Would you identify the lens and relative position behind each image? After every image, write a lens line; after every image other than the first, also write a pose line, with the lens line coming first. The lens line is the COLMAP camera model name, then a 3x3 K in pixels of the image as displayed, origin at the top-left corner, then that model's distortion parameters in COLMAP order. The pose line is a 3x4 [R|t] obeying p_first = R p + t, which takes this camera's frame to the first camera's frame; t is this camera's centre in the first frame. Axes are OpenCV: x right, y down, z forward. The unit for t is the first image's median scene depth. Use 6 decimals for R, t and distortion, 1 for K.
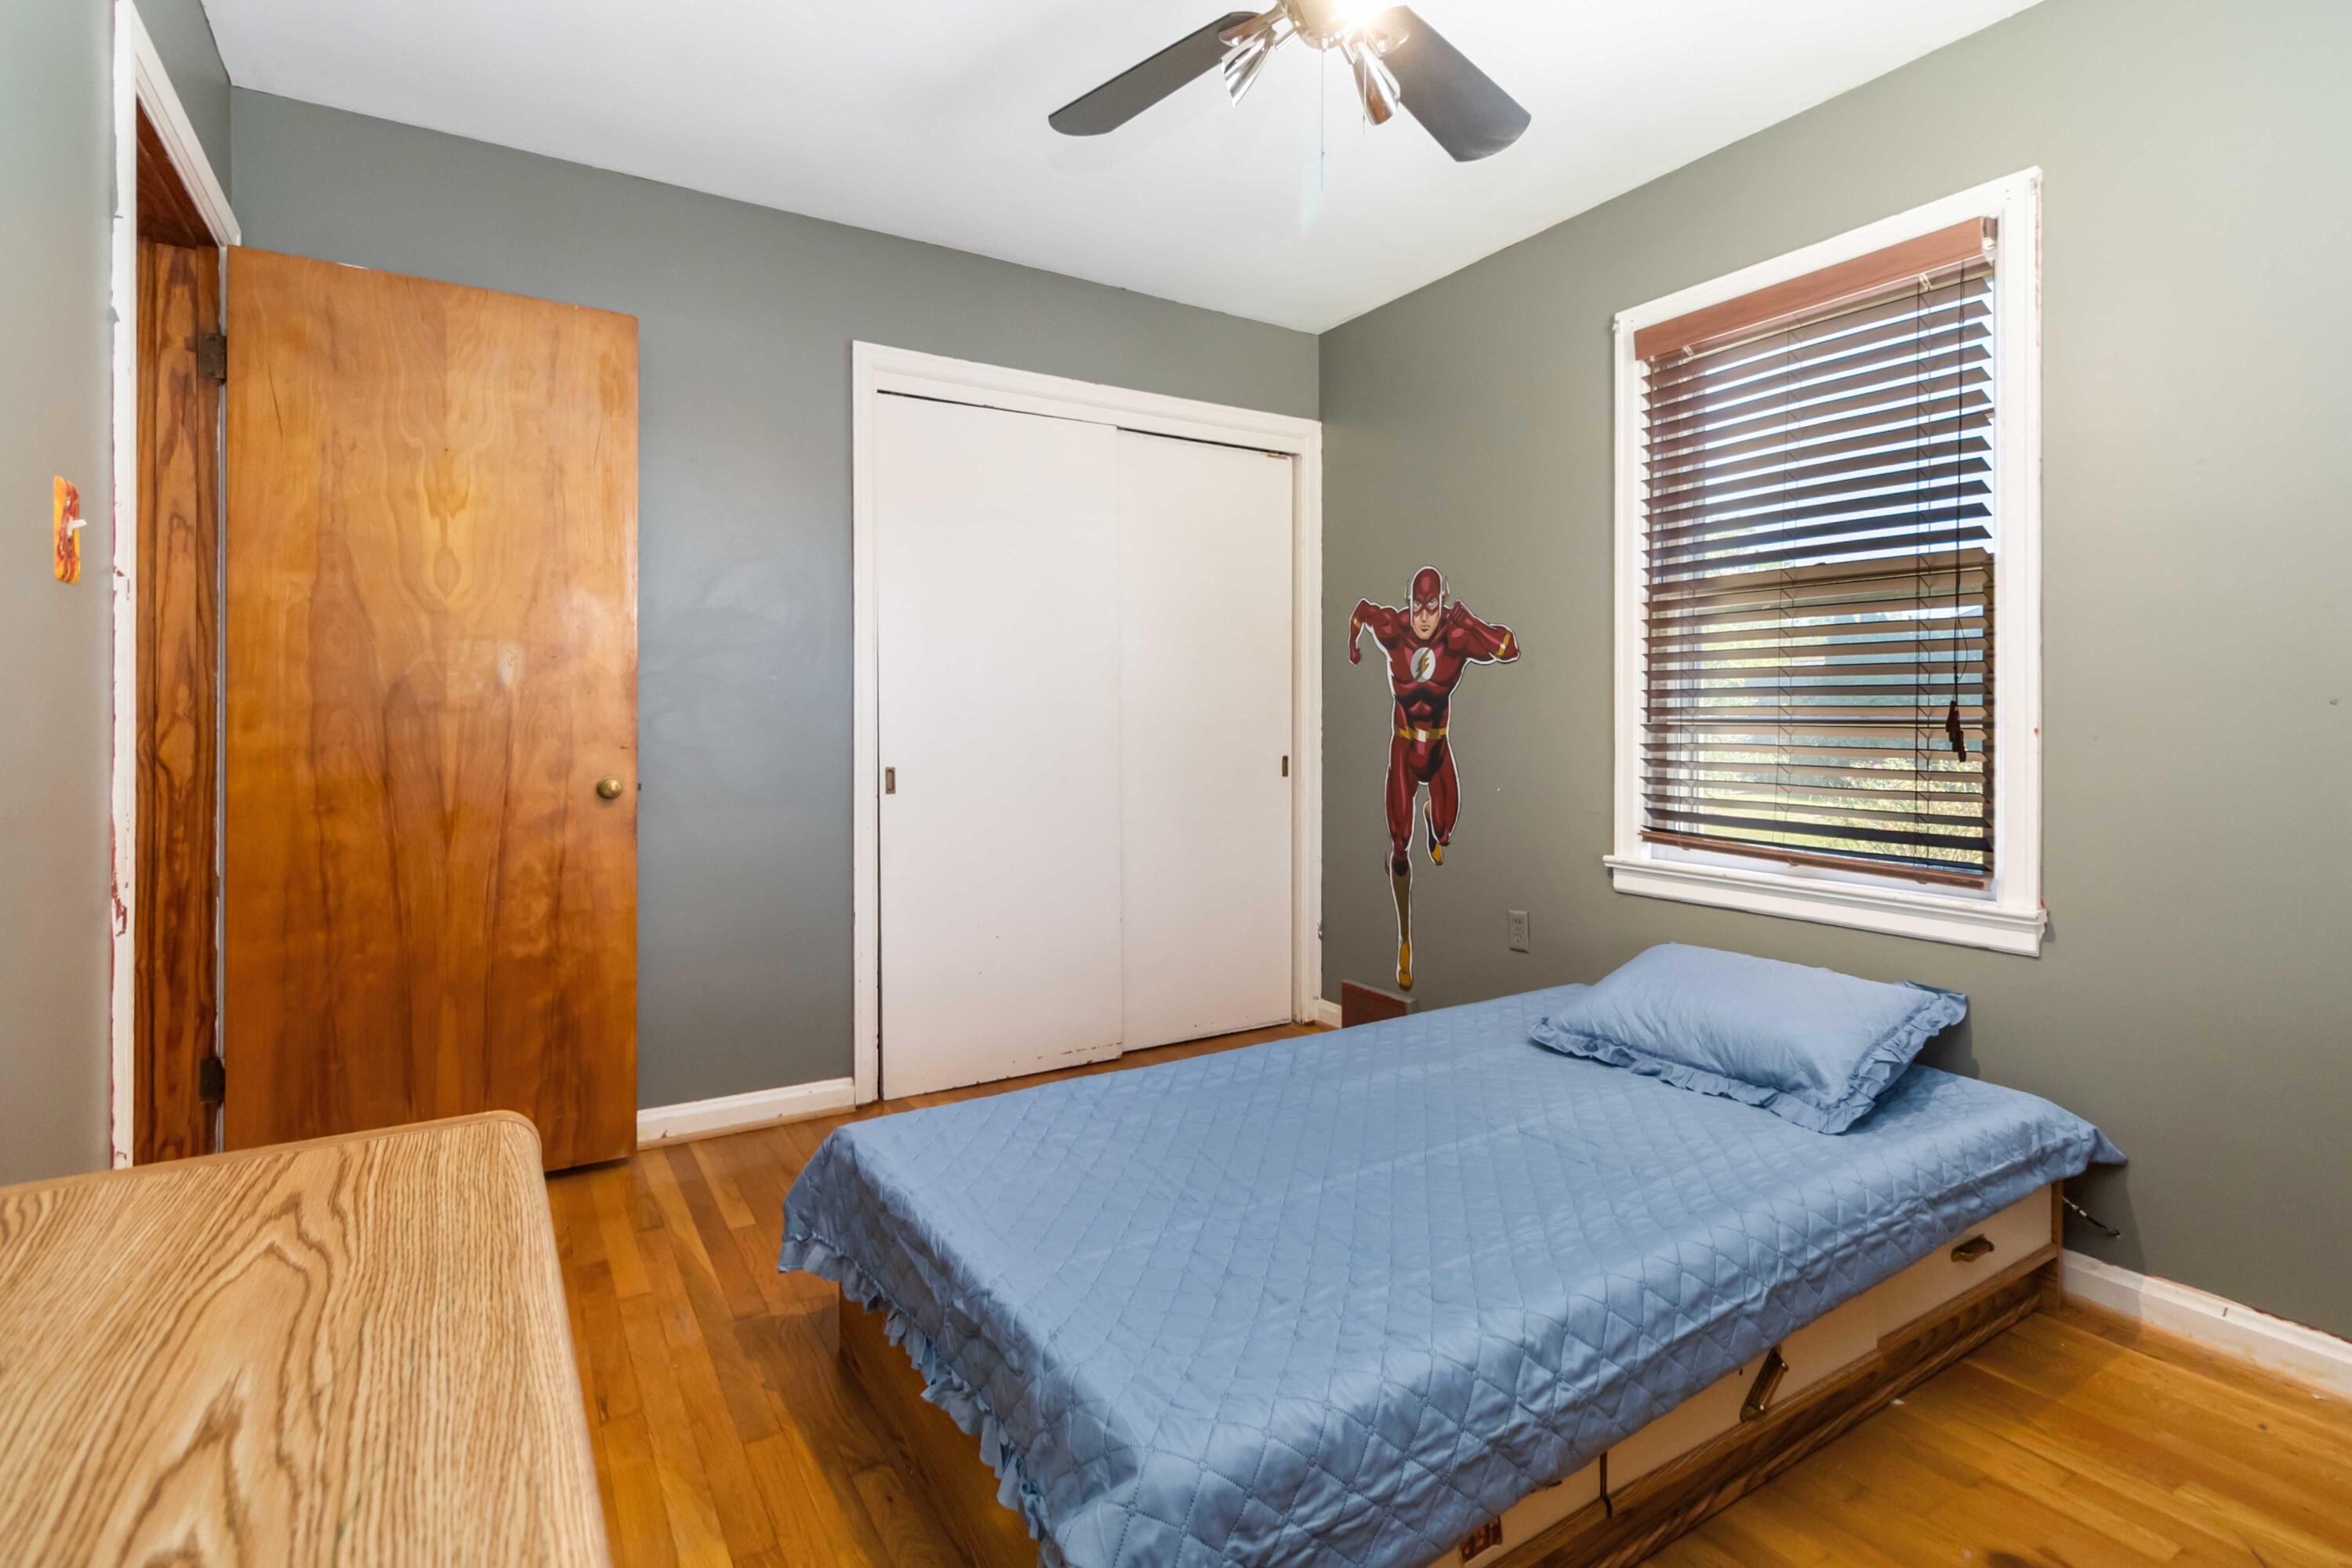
lens RADIAL K [[1123.0, 0, 1179.3], [0, 1123.0, 730.2], [0, 0, 1]] dist [0.000889, -0.000138]
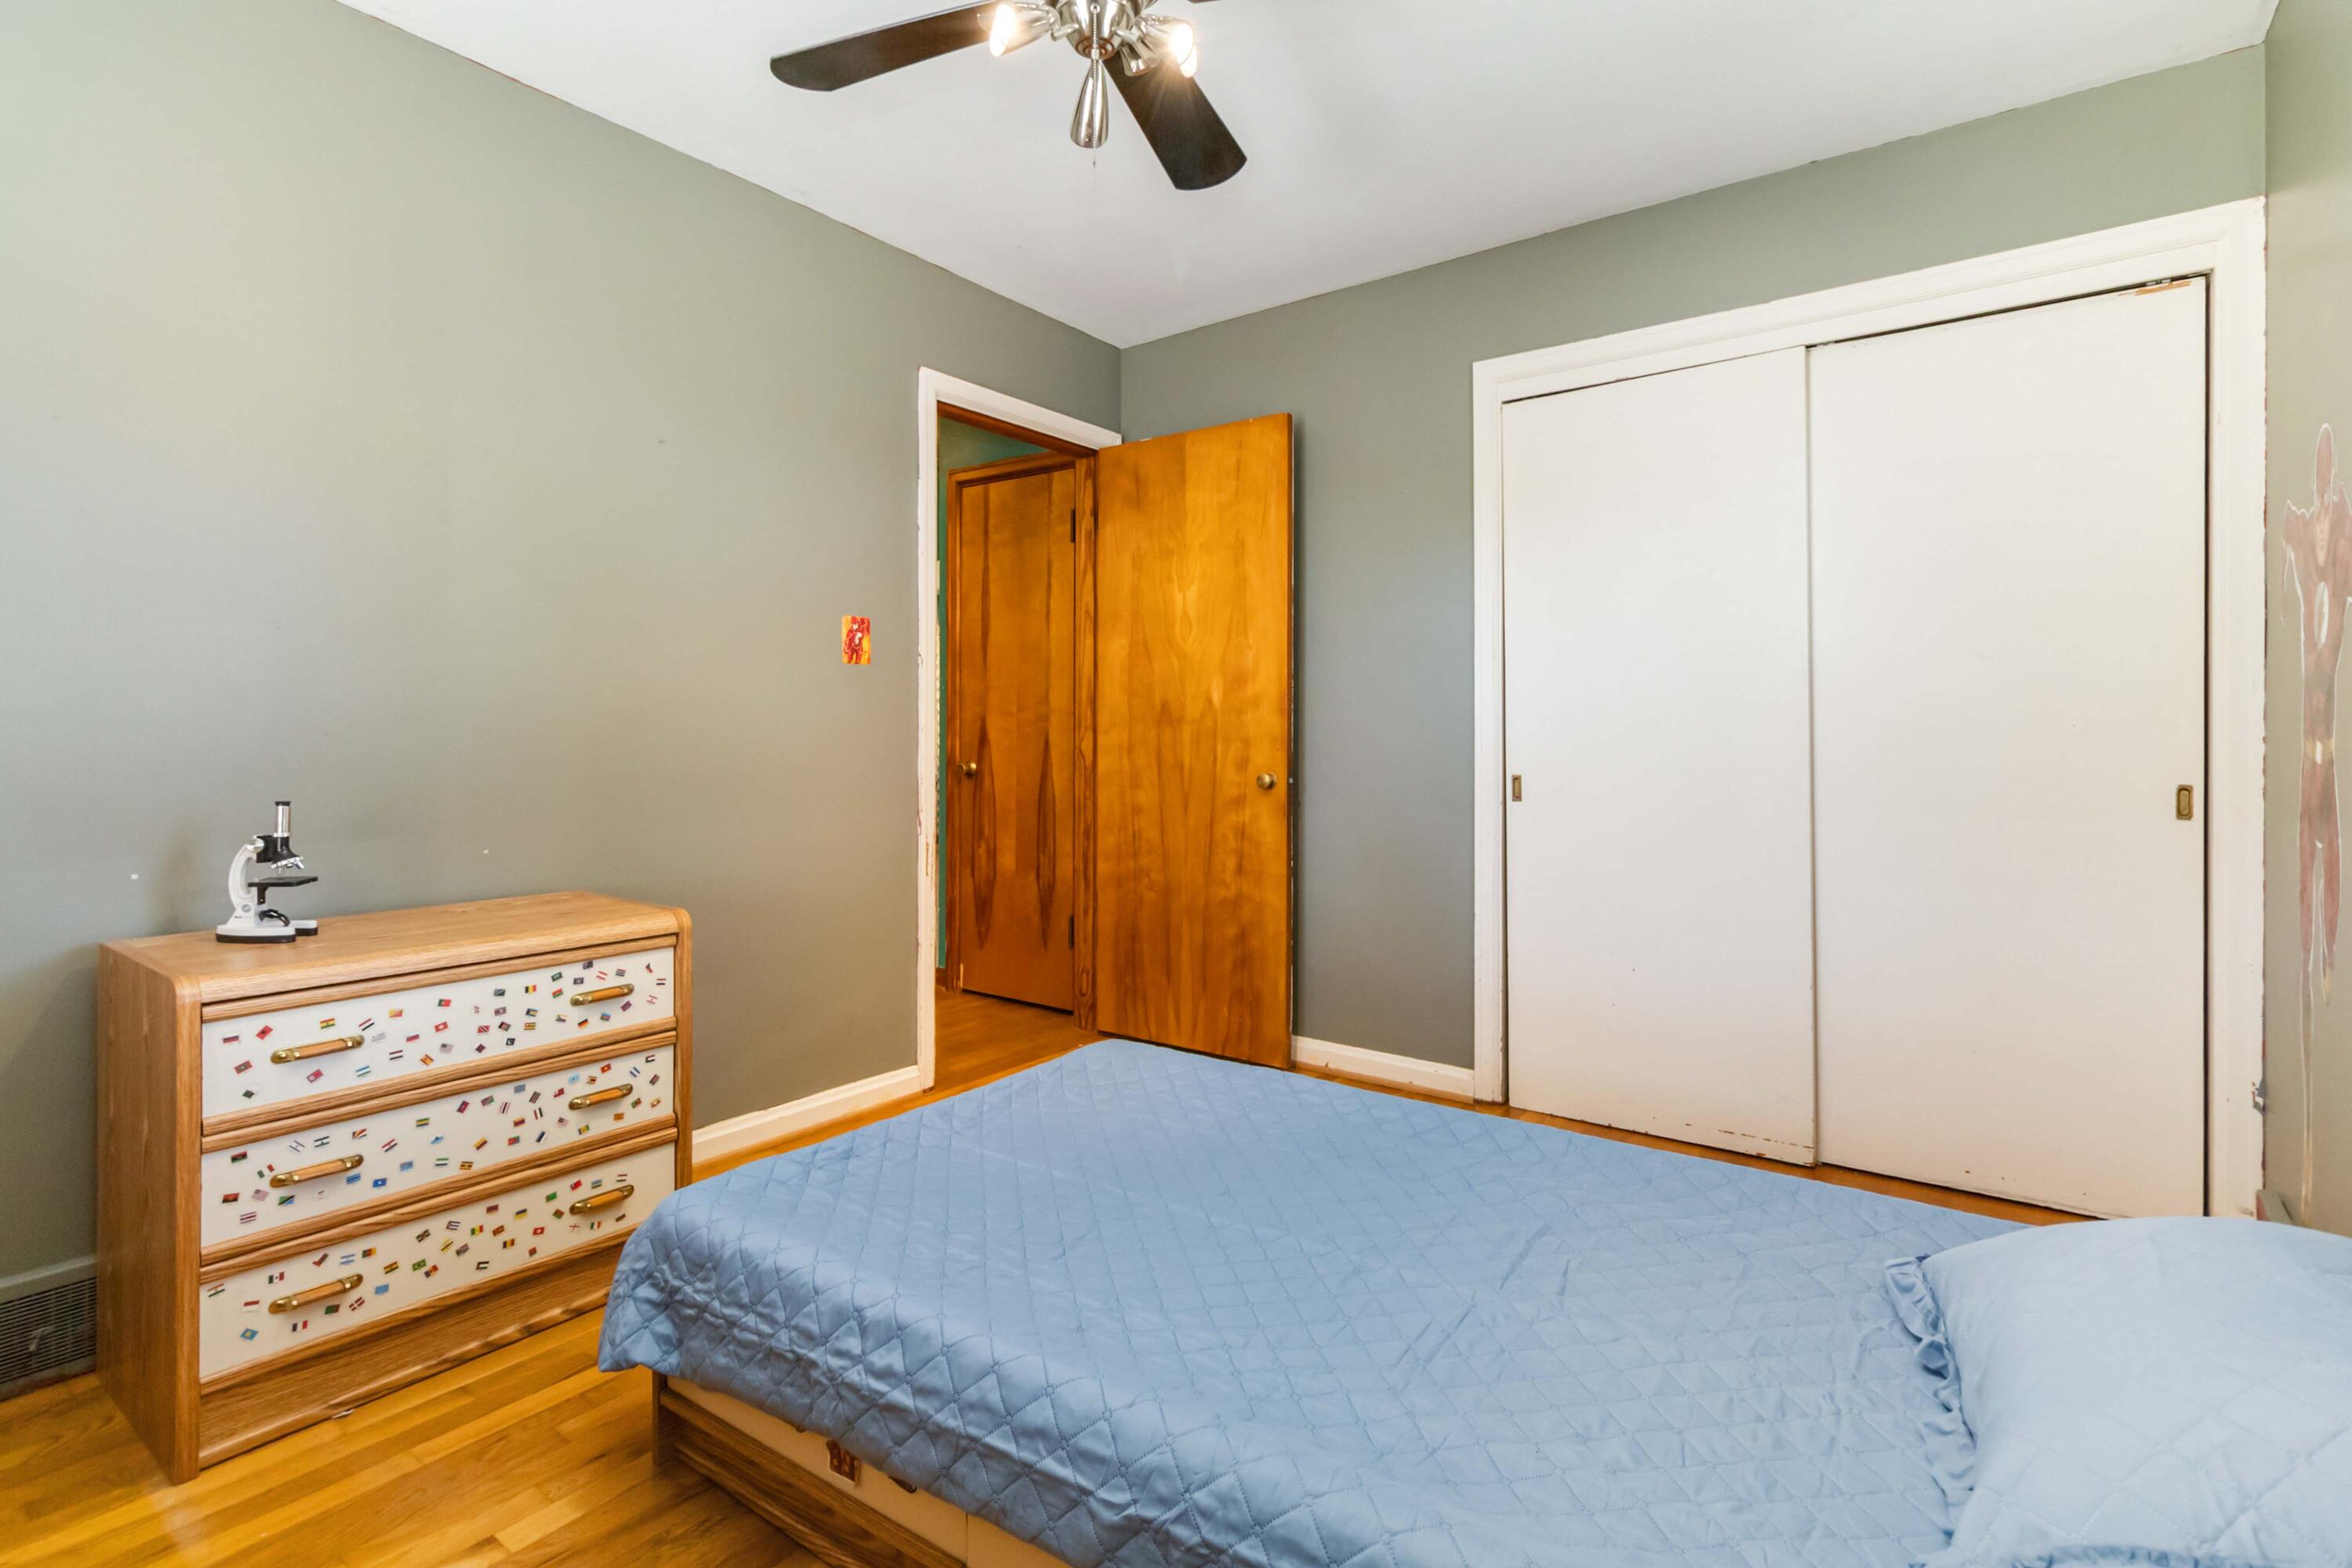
lens RADIAL K [[1105.7, 0, 1172.5], [0, 1105.7, 751.1], [0, 0, 1]] dist [0.003166, 0.000446]
pose [[0.372920, 0.015248, -0.927738, 0.698570], [-0.008137, 0.999880, 0.013163, 0.001690], [0.927828, 0.002640, 0.372999, 0.448787]]
